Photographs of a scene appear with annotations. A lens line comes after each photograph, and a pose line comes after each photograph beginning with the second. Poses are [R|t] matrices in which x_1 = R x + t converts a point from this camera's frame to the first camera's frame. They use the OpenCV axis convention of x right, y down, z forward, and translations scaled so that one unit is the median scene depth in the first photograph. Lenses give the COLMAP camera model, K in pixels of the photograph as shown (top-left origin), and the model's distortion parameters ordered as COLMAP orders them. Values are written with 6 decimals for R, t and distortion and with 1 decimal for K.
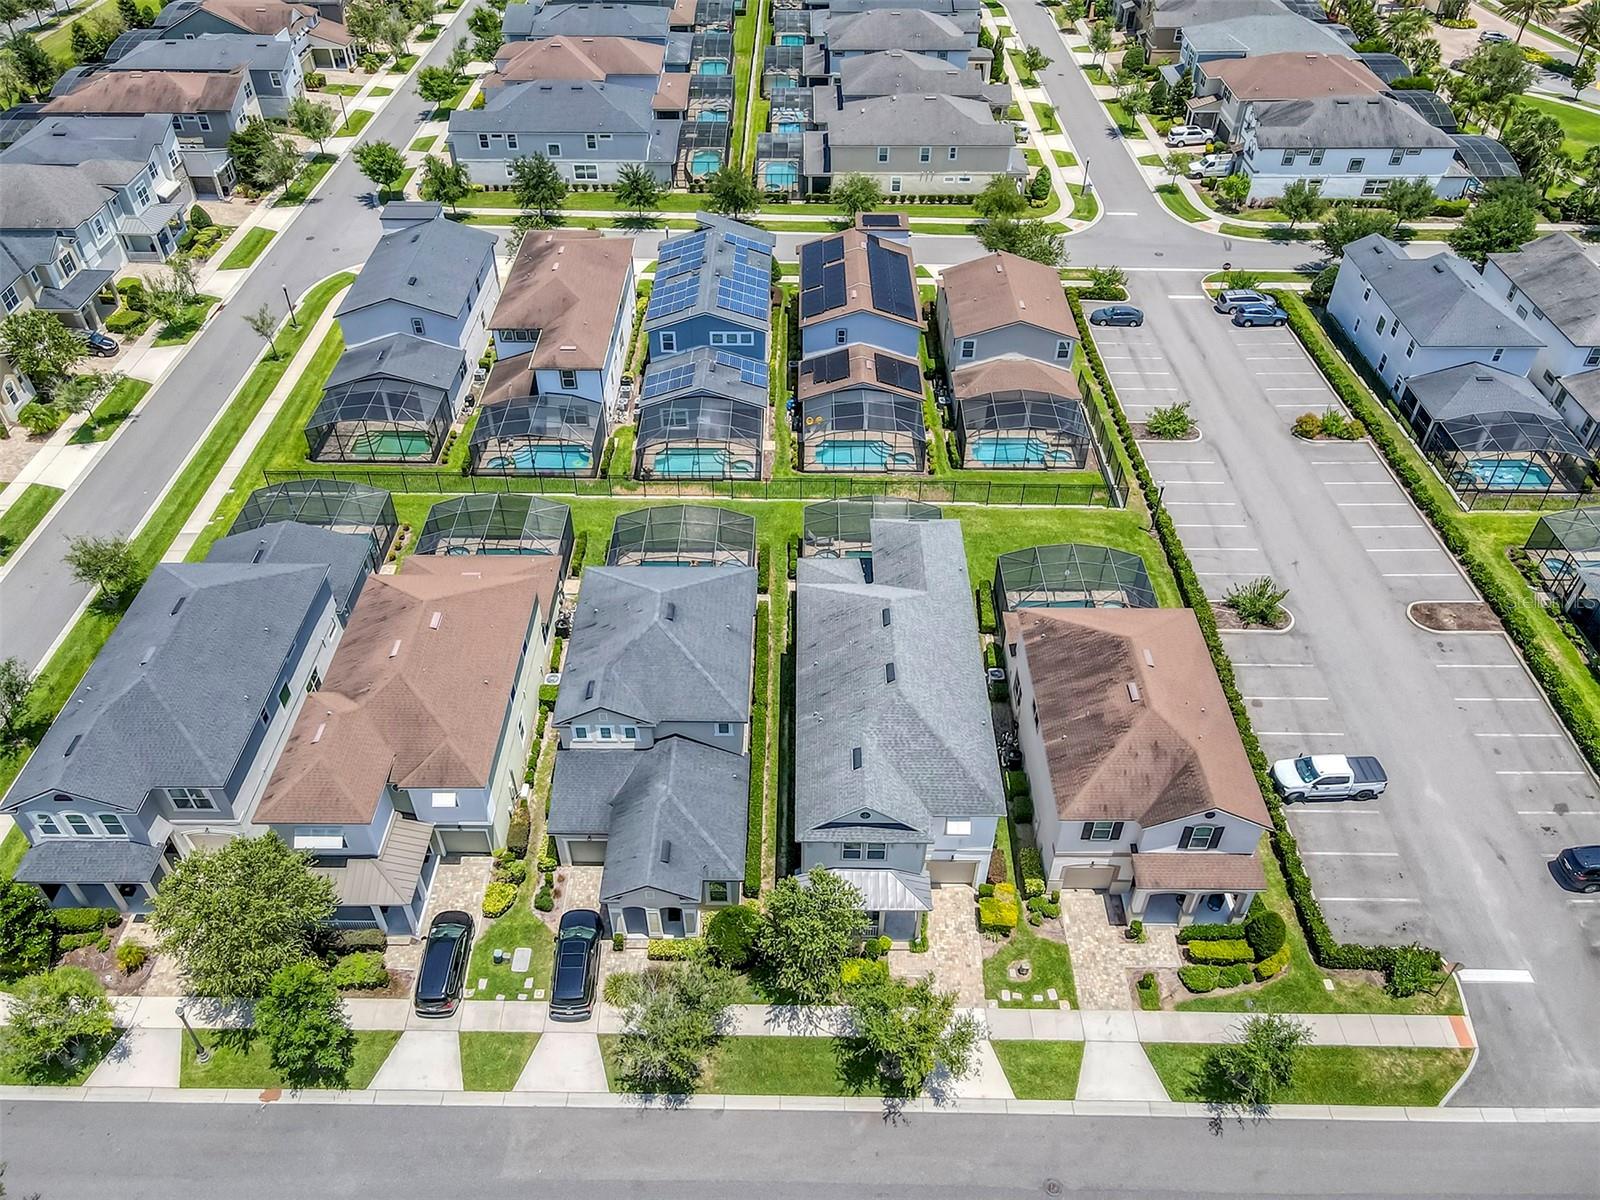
lens RADIAL K [[1168.0, 0, 794.5], [0, 1168.0, 595.3], [0, 0, 1]] dist [-0.003056, 0.025214]
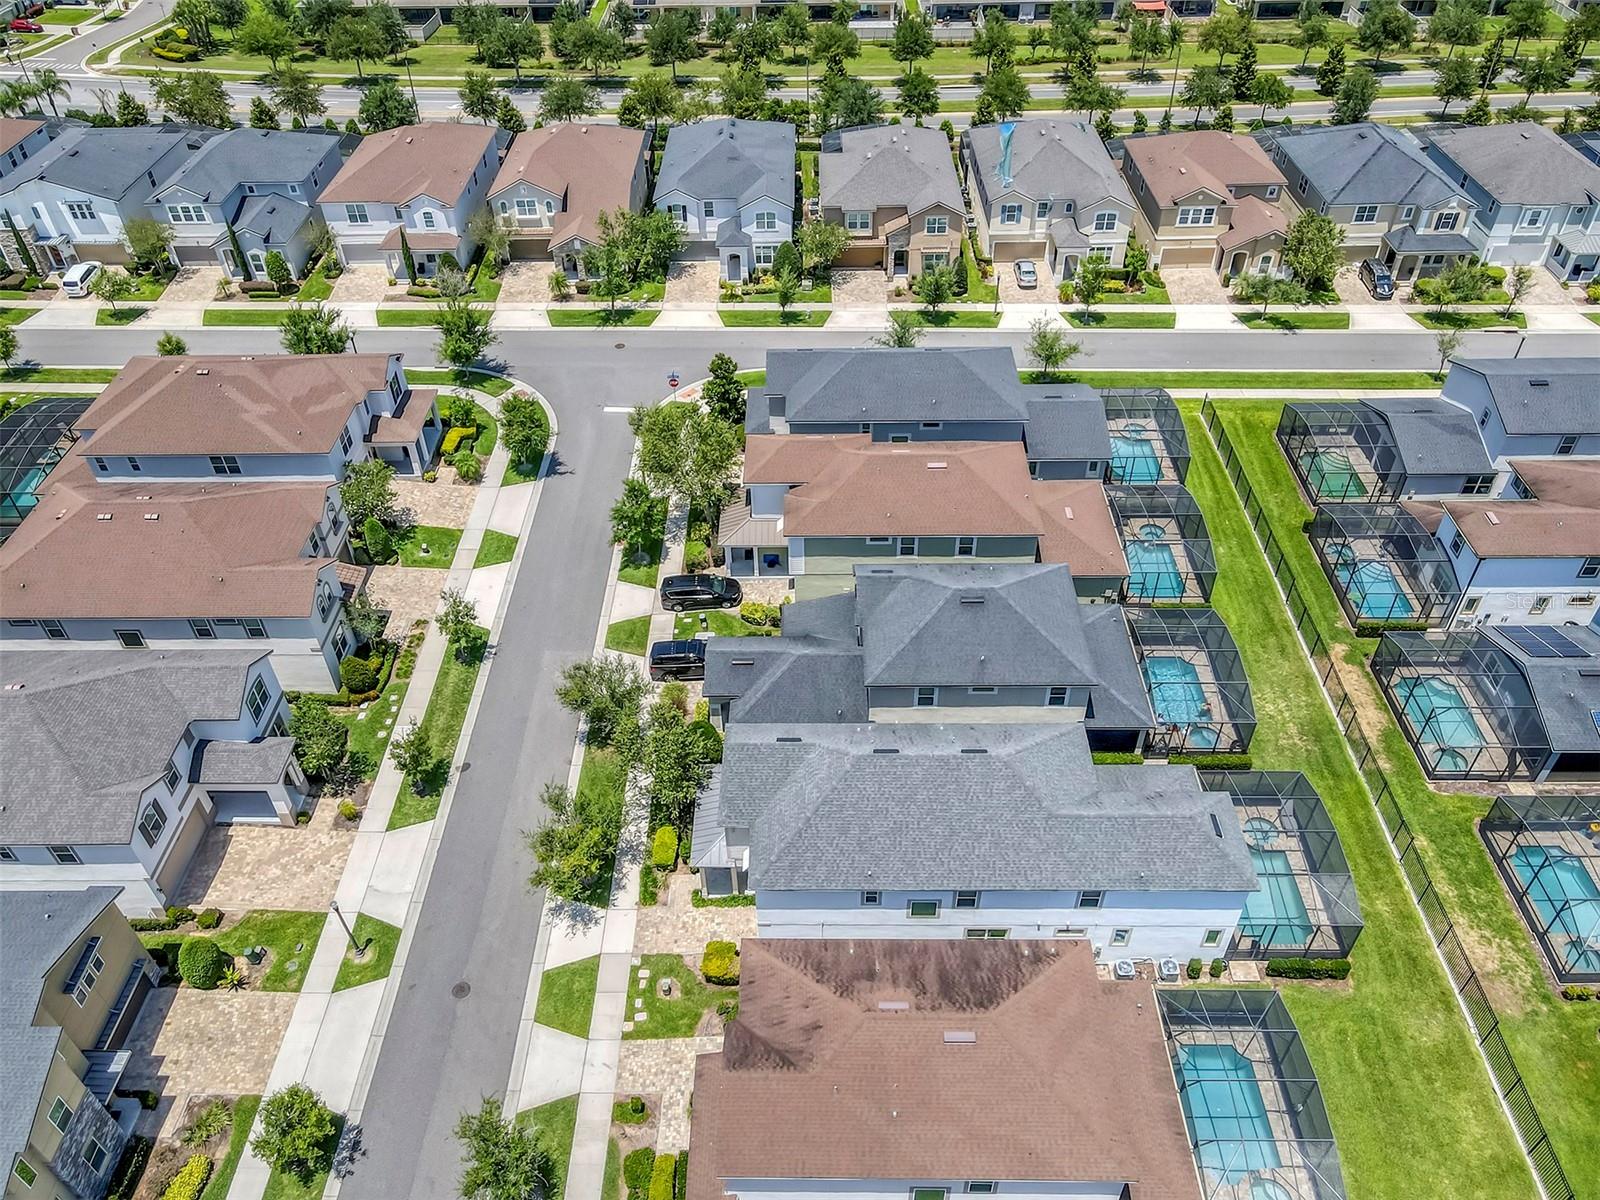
lens RADIAL K [[1168.0, 0, 794.5], [0, 1168.0, 595.3], [0, 0, 1]] dist [-0.003056, 0.025214]
pose [[-0.004548, 0.656772, -0.754076, 0.432293], [-0.647318, 0.572840, 0.502826, -0.261963], [0.762206, 0.490413, 0.422535, 0.300242]]
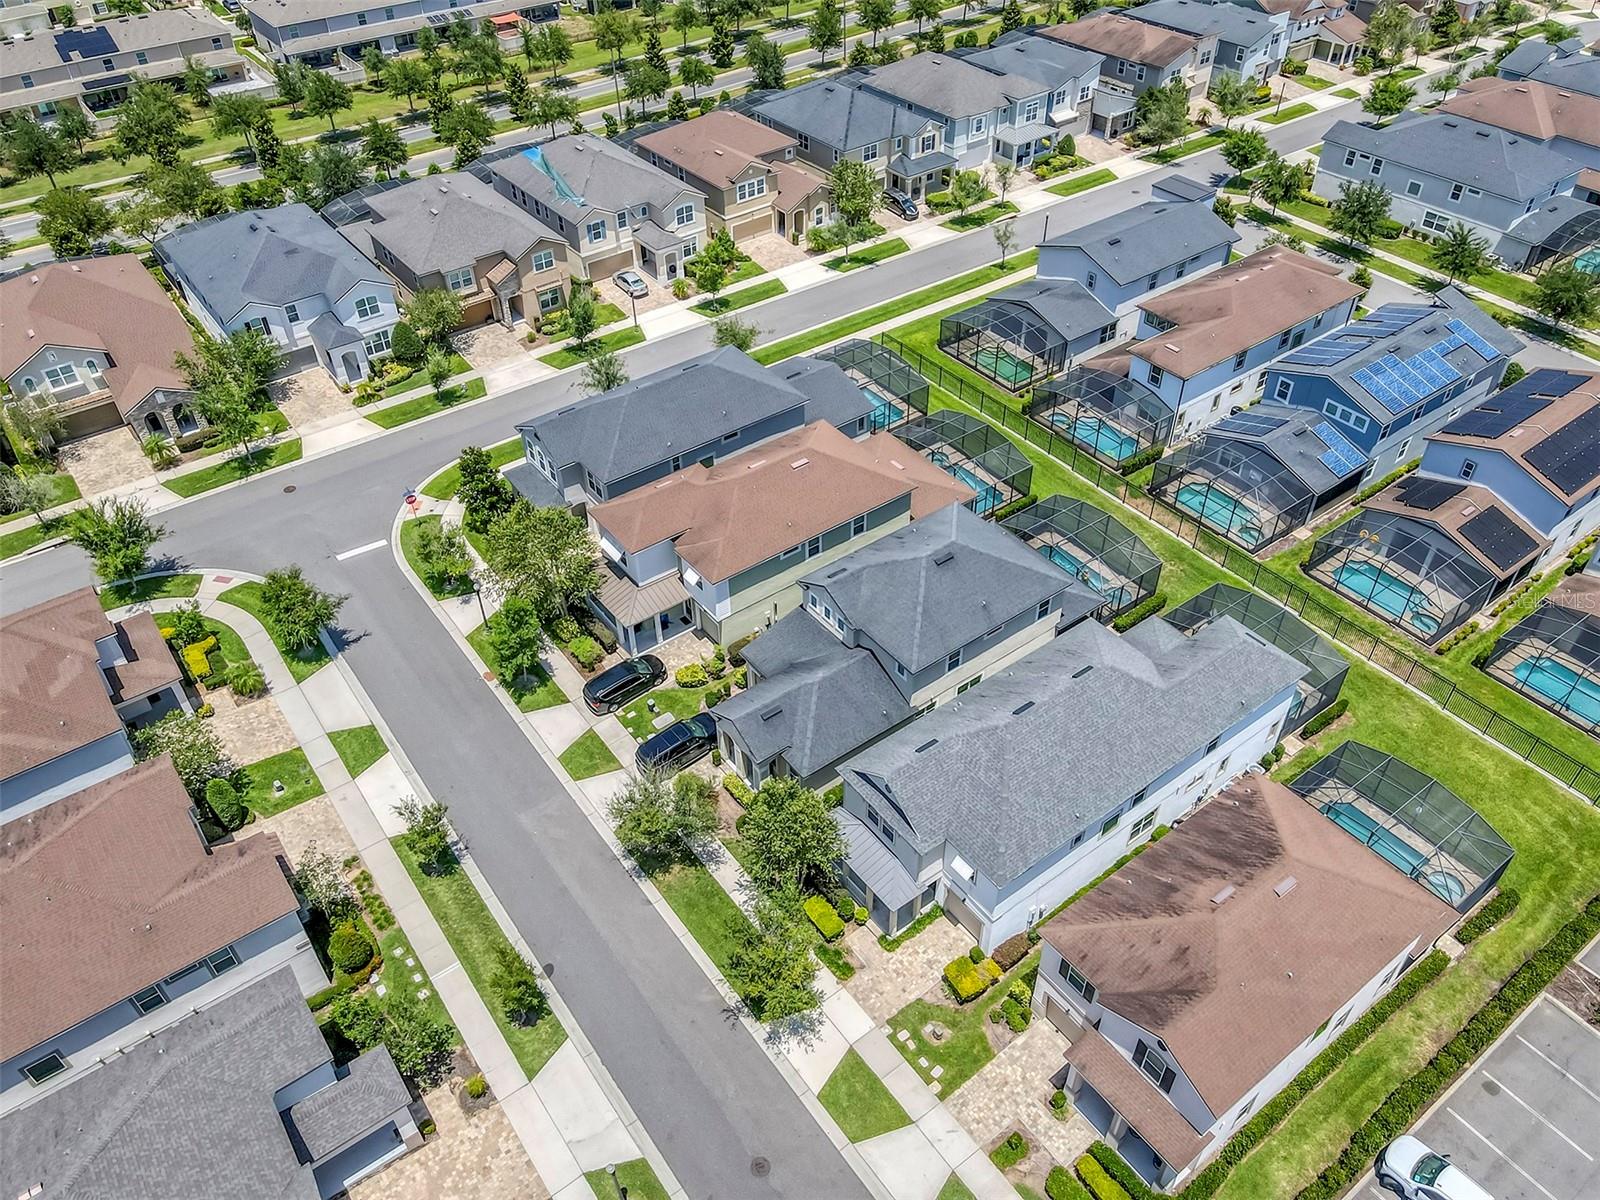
lens RADIAL K [[1168.0, 0, 794.5], [0, 1168.0, 595.3], [0, 0, 1]] dist [-0.003056, 0.025214]
pose [[0.600229, 0.516272, -0.610891, 0.314660], [-0.512678, 0.834581, 0.201585, -0.067530], [0.613910, 0.192193, 0.765621, 0.074808]]
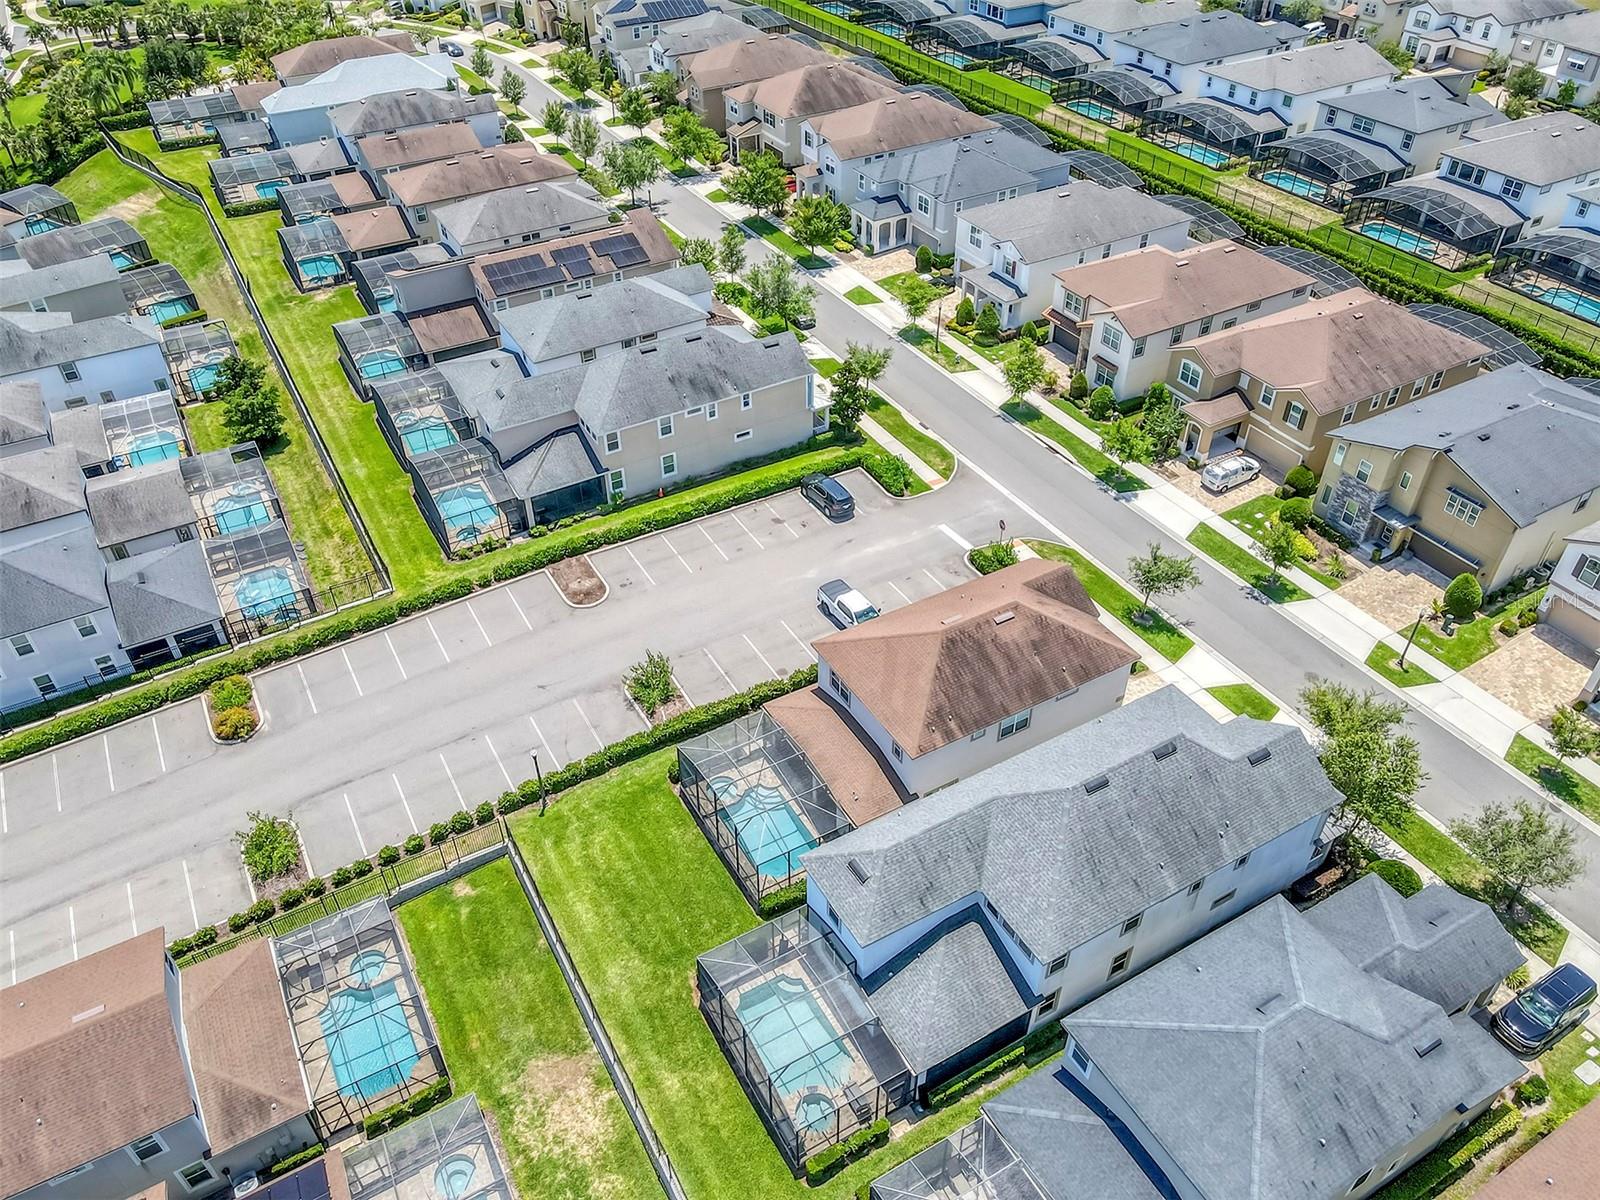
lens RADIAL K [[1166.0, 0, 796.6], [0, 1166.0, 594.9], [0, 0, 1]] dist [0.008850, 0.001519]
pose [[-0.501175, -0.547022, 0.670515, -0.199703], [0.579836, 0.362891, 0.729452, -0.508216], [-0.642350, 0.754372, 0.135311, 0.595287]]
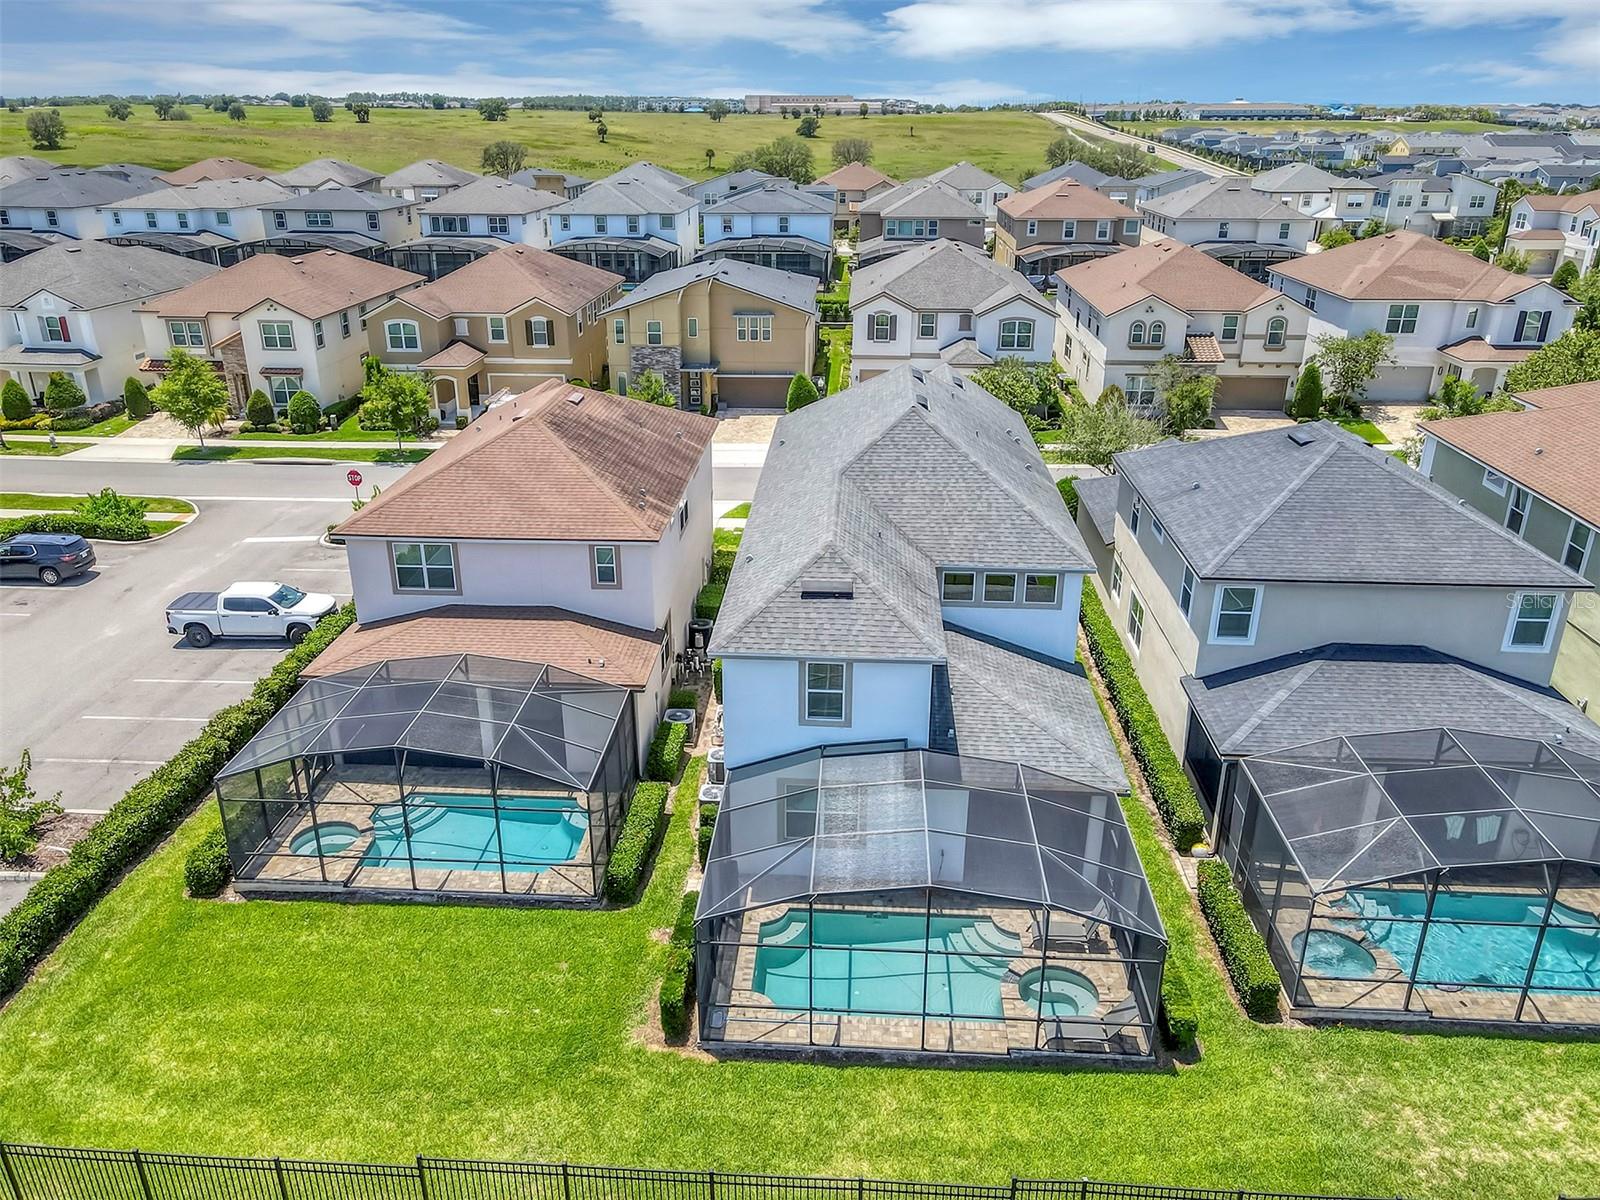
lens RADIAL K [[1166.0, 0, 796.6], [0, 1166.0, 594.9], [0, 0, 1]] dist [0.008850, 0.001519]
pose [[-0.998981, -0.026339, 0.036653, 0.078577], [0.021066, 0.446111, 0.894730, -0.315857], [-0.039918, 0.894590, -0.445102, 0.886431]]
